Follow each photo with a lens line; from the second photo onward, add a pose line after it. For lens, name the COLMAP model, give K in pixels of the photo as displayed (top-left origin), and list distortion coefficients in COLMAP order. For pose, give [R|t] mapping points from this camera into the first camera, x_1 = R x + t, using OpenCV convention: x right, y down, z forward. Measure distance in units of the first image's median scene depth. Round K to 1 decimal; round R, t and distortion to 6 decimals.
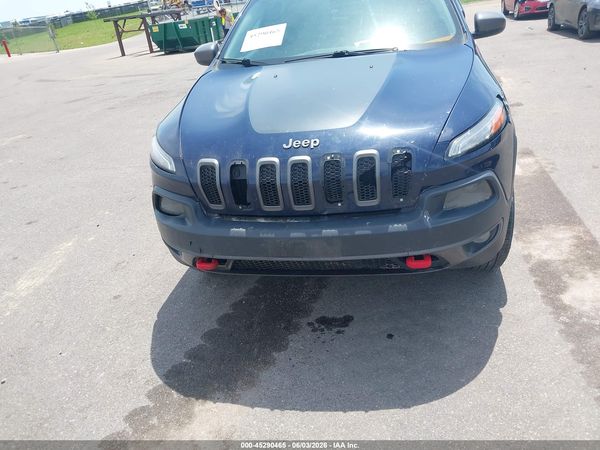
lens RADIAL K [[473.7, 0, 297.0], [0, 473.7, 228.3], [0, 0, 1]] dist [0.004182, -0.011066]
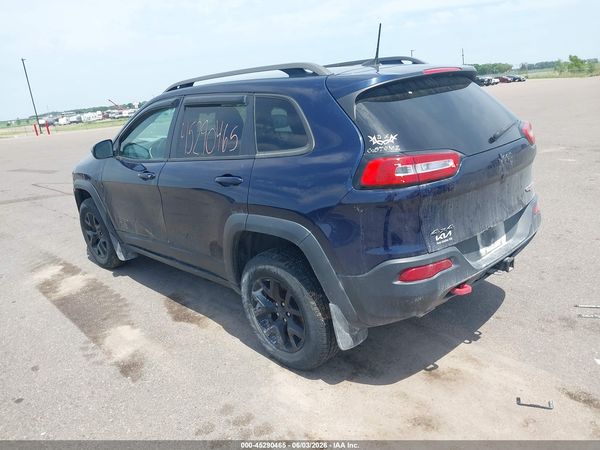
lens RADIAL K [[460.5, 0, 300.0], [0, 460.5, 225.0], [0, 0, 1]] dist [0.097425, -0.188606]
pose [[-0.560160, 0.400108, -0.725351, 1.348288], [-0.215965, 0.774805, 0.594168, -1.375561], [0.799737, 0.489480, -0.347605, 2.385555]]
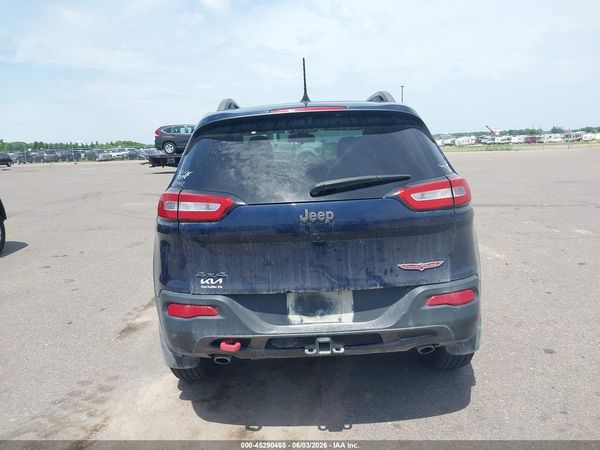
lens RADIAL K [[473.7, 0, 297.0], [0, 473.7, 228.3], [0, 0, 1]] dist [0.004182, -0.011066]
pose [[-0.966143, 0.198660, -0.164628, 0.518710], [0.056424, 0.785315, 0.616519, -1.496622], [0.251763, 0.586356, -0.769936, 2.967455]]
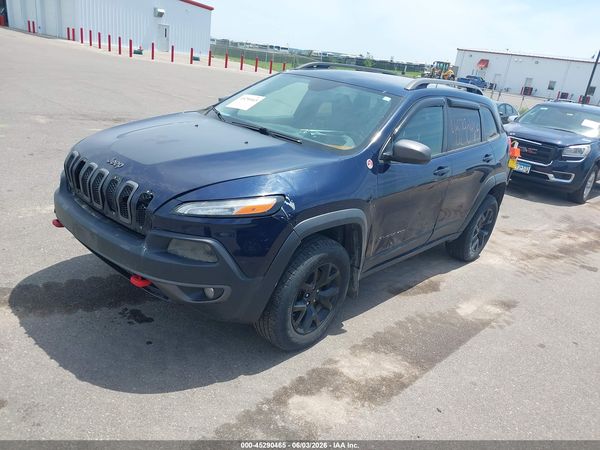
lens RADIAL K [[471.9, 0, 302.6], [0, 471.9, 225.5], [0, 0, 1]] dist [0.014664, 0.002582]
pose [[0.825002, 0.398159, -0.401049, 0.834221], [-0.445251, 0.894987, -0.027391, -0.170481], [0.348028, 0.201165, 0.915647, -0.027766]]
